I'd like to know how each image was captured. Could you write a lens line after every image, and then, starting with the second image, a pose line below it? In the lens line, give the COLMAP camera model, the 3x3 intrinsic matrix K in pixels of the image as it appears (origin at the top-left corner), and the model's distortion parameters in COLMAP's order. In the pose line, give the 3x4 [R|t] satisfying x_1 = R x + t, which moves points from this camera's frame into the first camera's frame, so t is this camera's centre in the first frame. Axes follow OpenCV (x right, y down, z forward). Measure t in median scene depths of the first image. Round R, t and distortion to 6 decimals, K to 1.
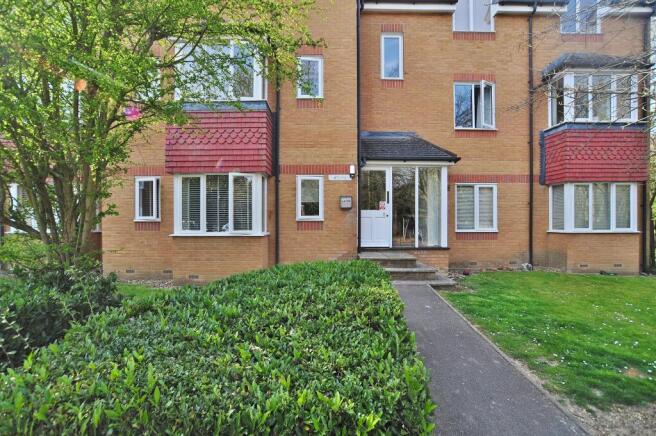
lens RADIAL K [[323.7, 0, 332.3], [0, 323.7, 221.8], [0, 0, 1]] dist [-0.048991, 0.018957]
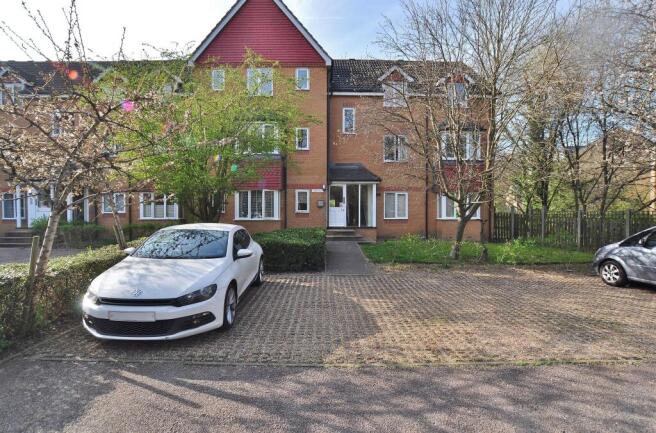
lens RADIAL K [[323.7, 0, 326.6], [0, 323.7, 215.4], [0, 0, 1]] dist [-0.048991, 0.018957]
pose [[0.999959, 0.001434, -0.008953, 0.090598], [-0.001382, 0.999982, 0.005796, 0.001091], [0.008961, -0.005783, 0.999943, -0.905466]]
